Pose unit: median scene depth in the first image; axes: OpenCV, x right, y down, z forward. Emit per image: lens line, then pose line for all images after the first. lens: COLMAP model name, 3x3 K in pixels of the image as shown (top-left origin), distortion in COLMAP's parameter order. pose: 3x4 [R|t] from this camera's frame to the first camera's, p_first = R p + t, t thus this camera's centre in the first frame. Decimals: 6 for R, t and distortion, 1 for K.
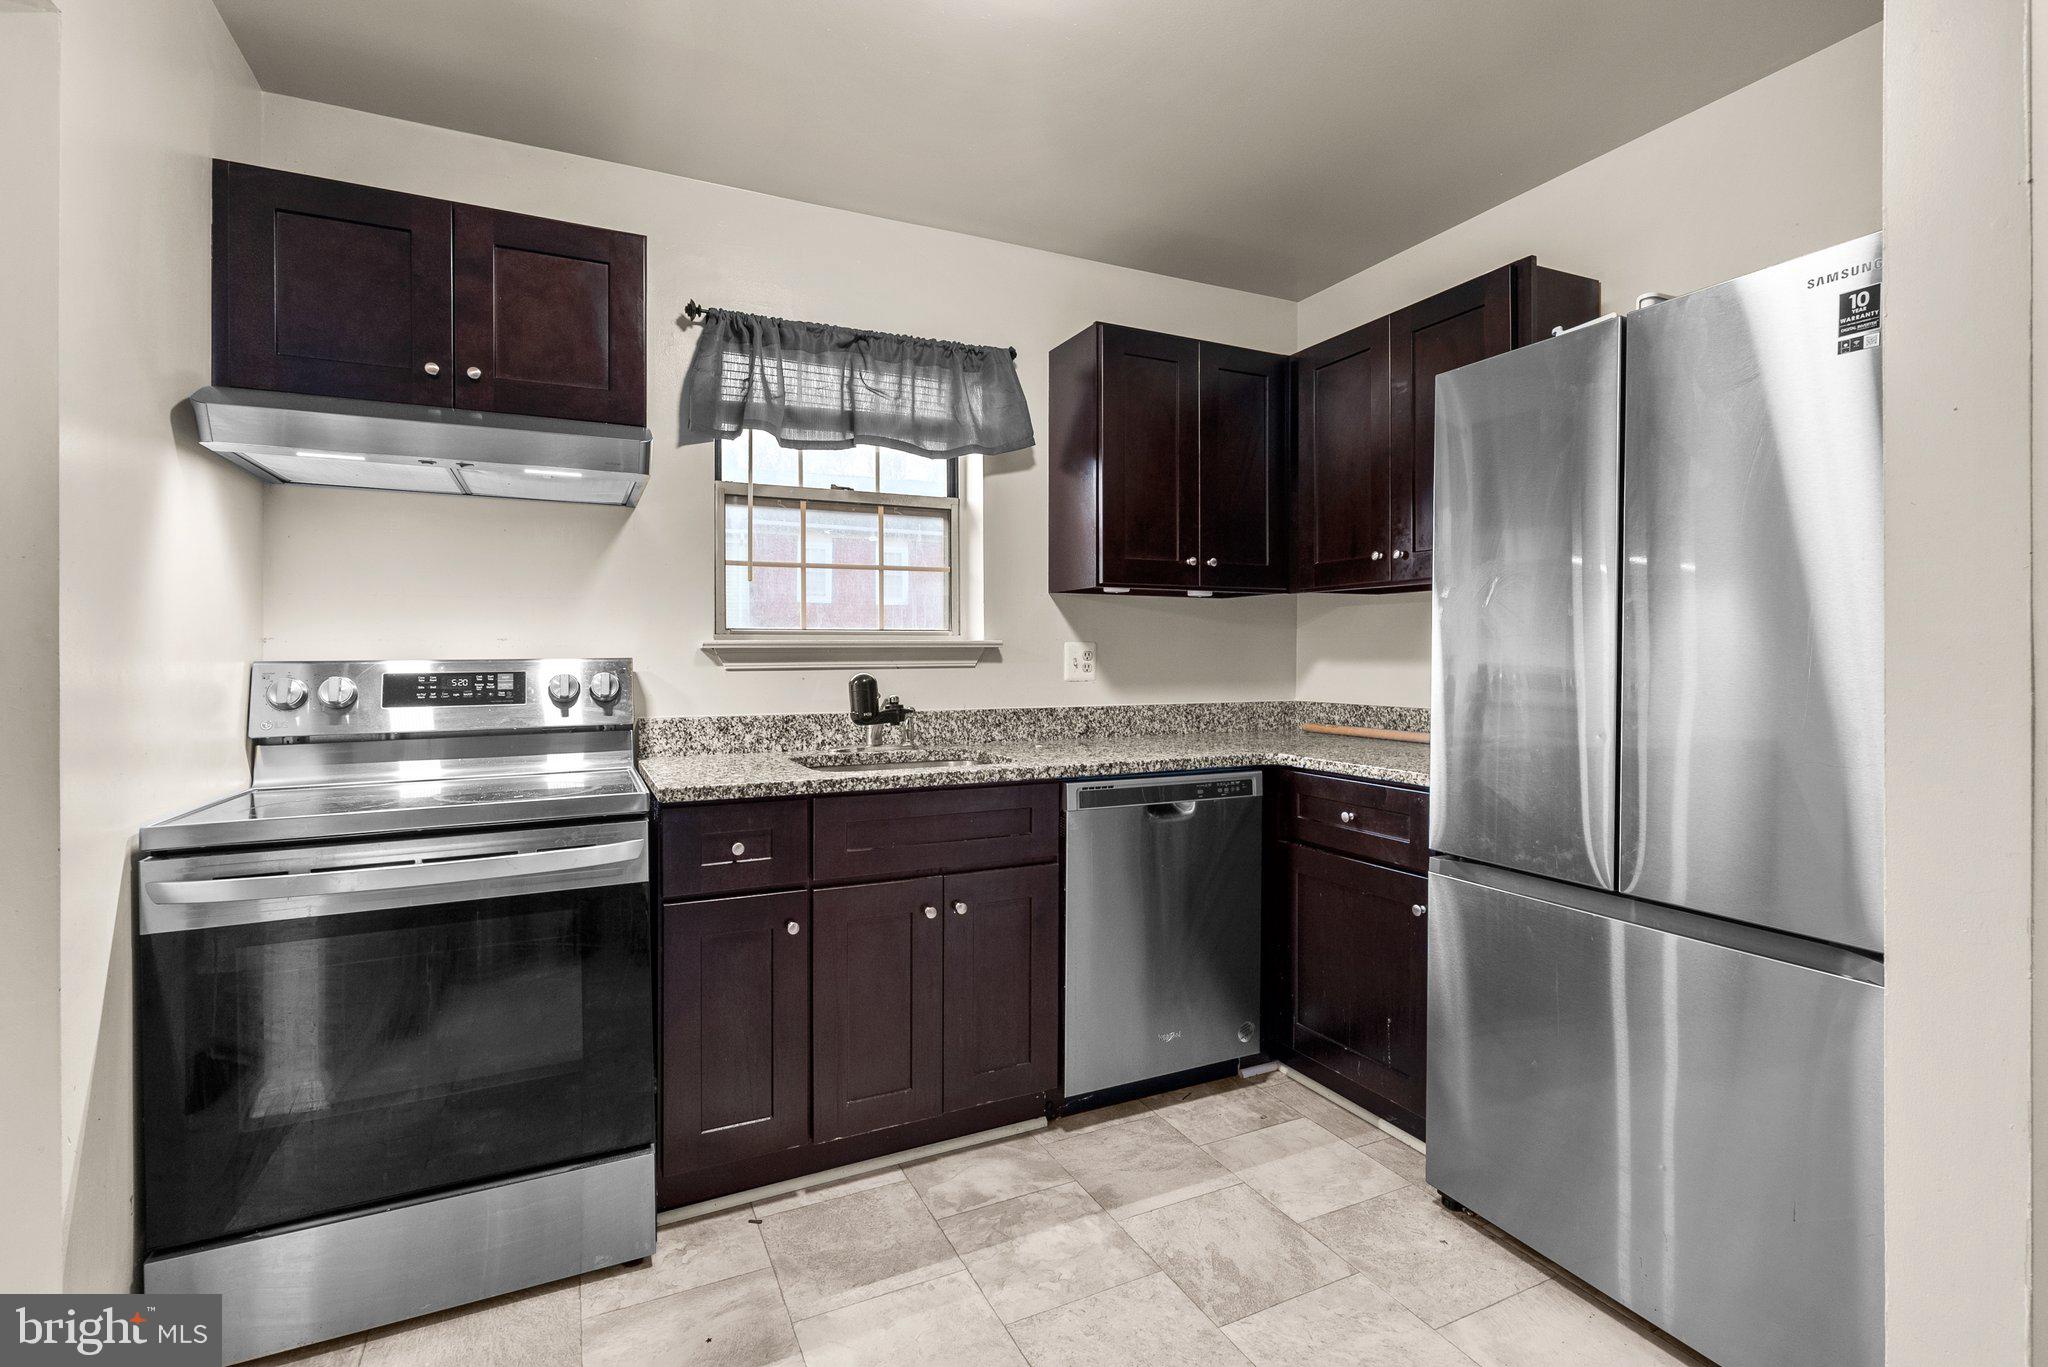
lens RADIAL K [[948.0, 0, 1010.7], [0, 948.0, 658.4], [0, 0, 1]] dist [-0.001976, 0.001218]
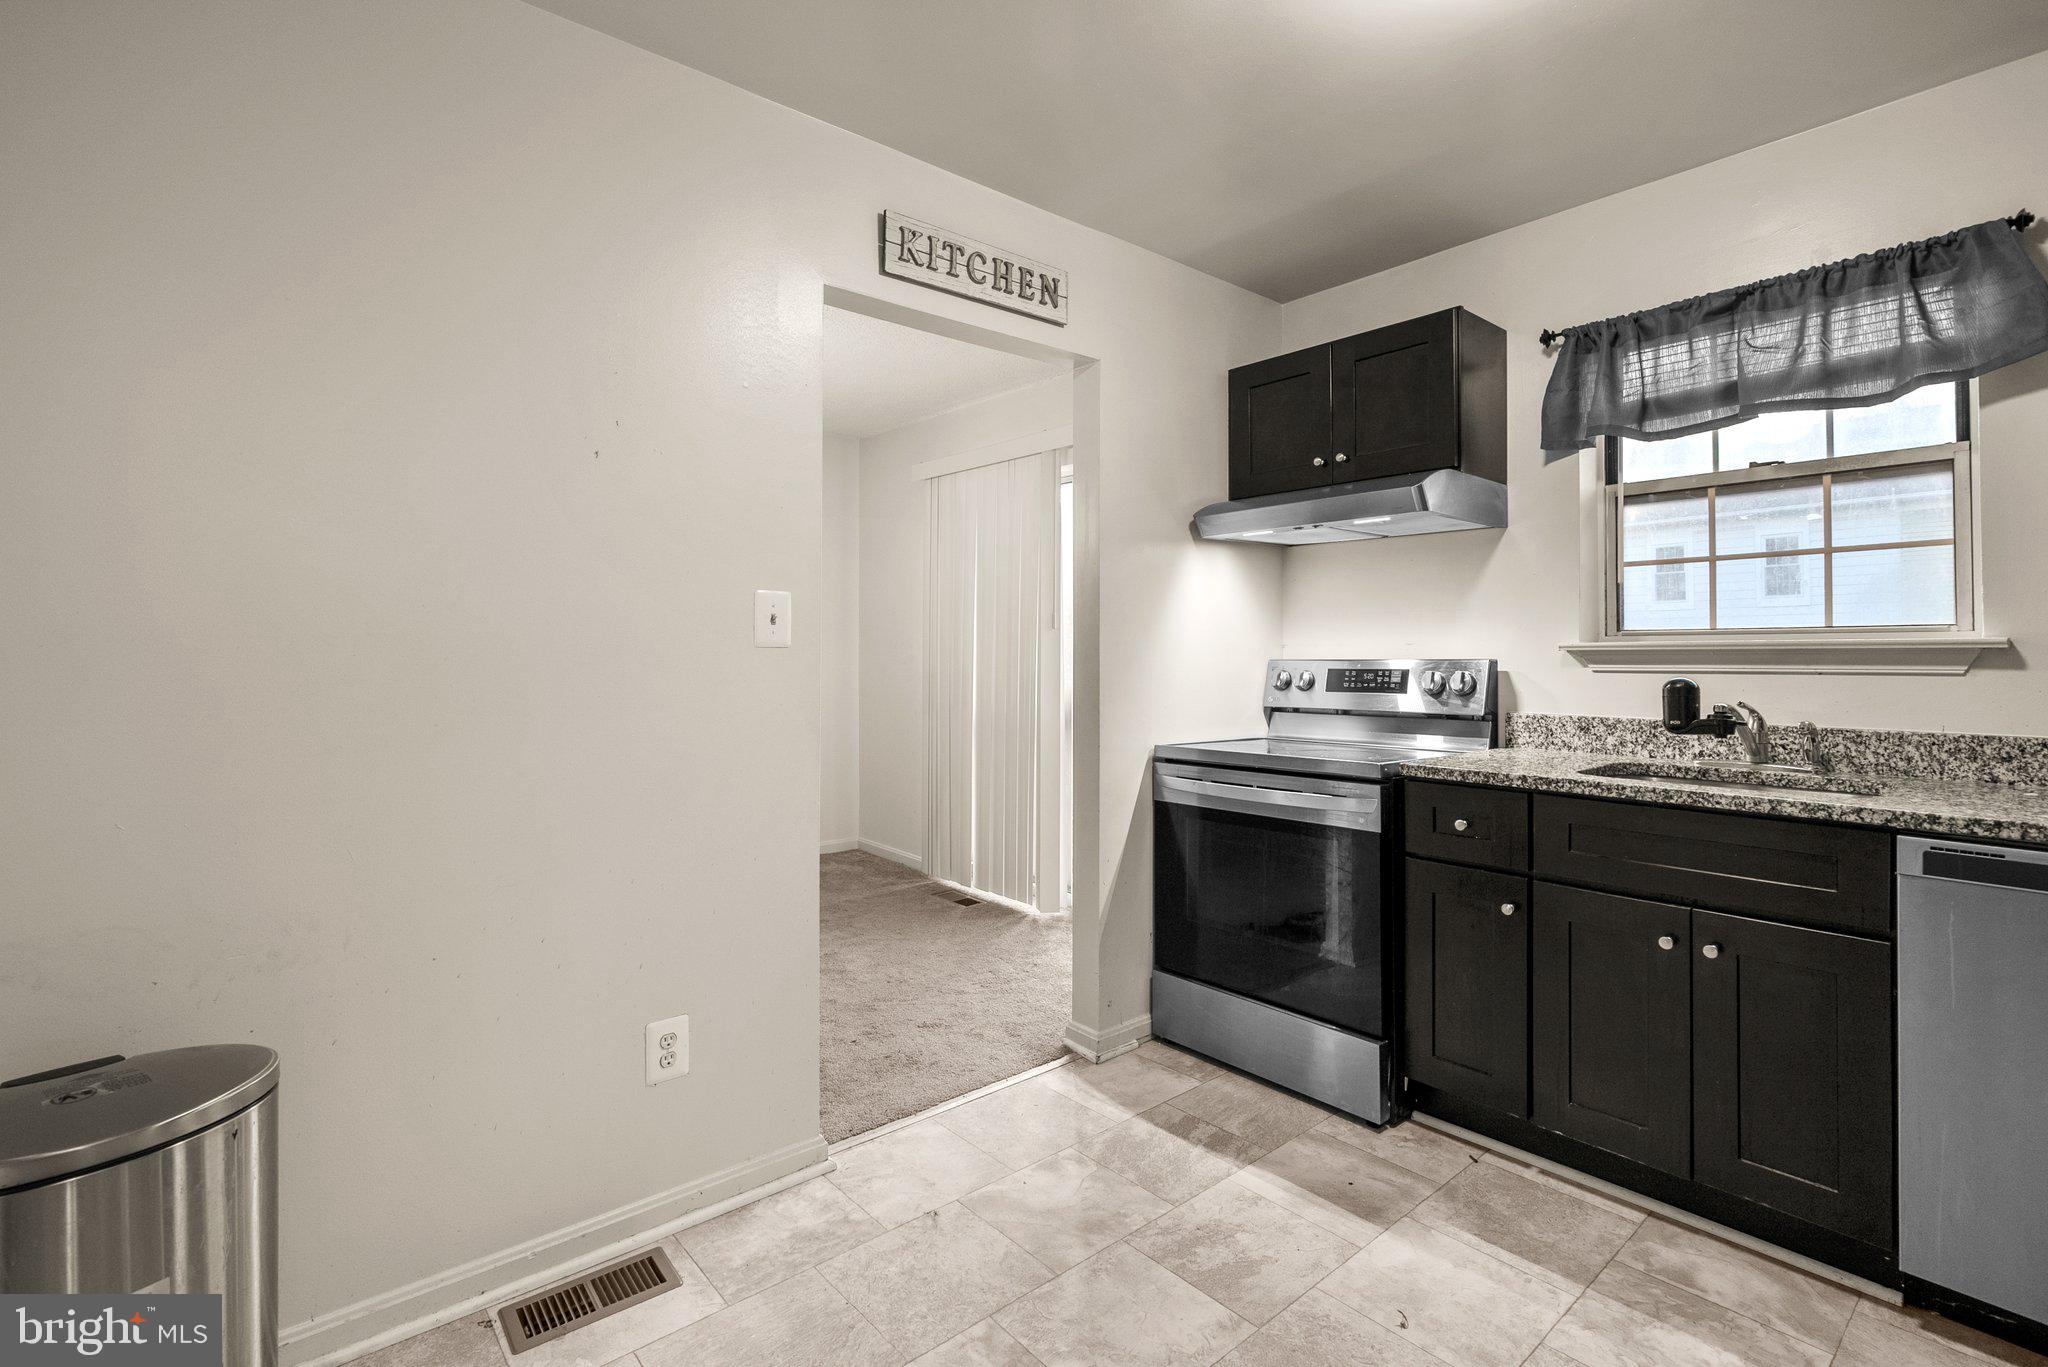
lens RADIAL K [[948.0, 0, 1033.6], [0, 948.0, 636.3], [0, 0, 1]] dist [-0.001976, 0.001218]
pose [[0.253818, -0.016025, -0.967119, 0.597999], [-0.004788, 0.999830, -0.017823, -0.005070], [0.967240, 0.009154, 0.253698, 0.171354]]
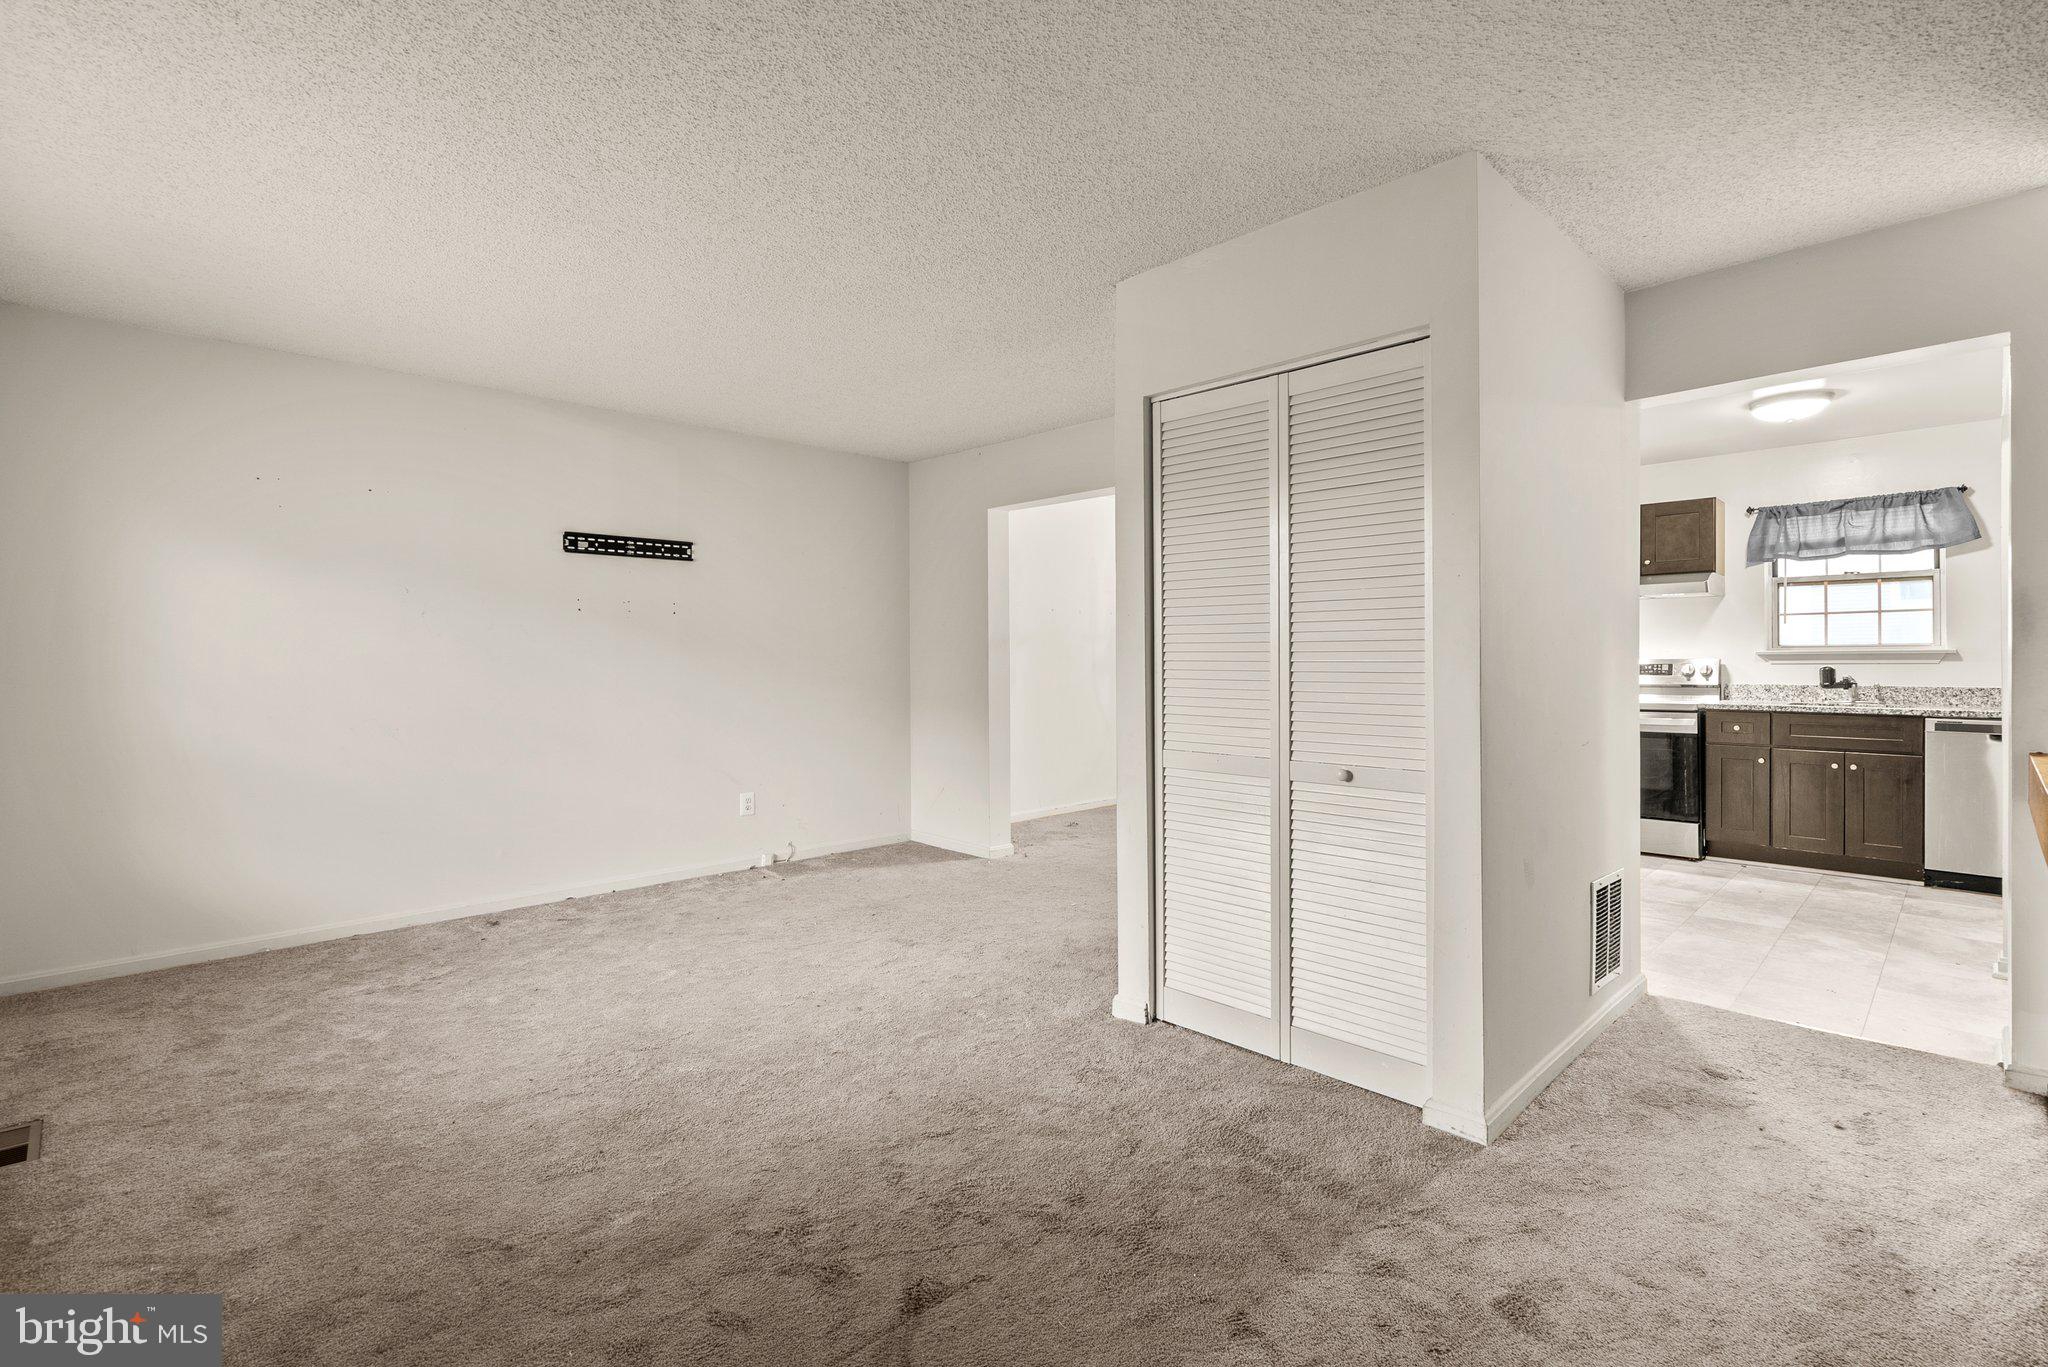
lens RADIAL K [[948.0, 0, 1032.0], [0, 948.0, 655.9], [0, 0, 1]] dist [-0.001976, 0.001218]
pose [[0.325465, -0.003350, -0.945548, 1.394552], [-0.002139, 0.999989, -0.004279, 0.007394], [0.945552, 0.003415, 0.325454, -1.545711]]
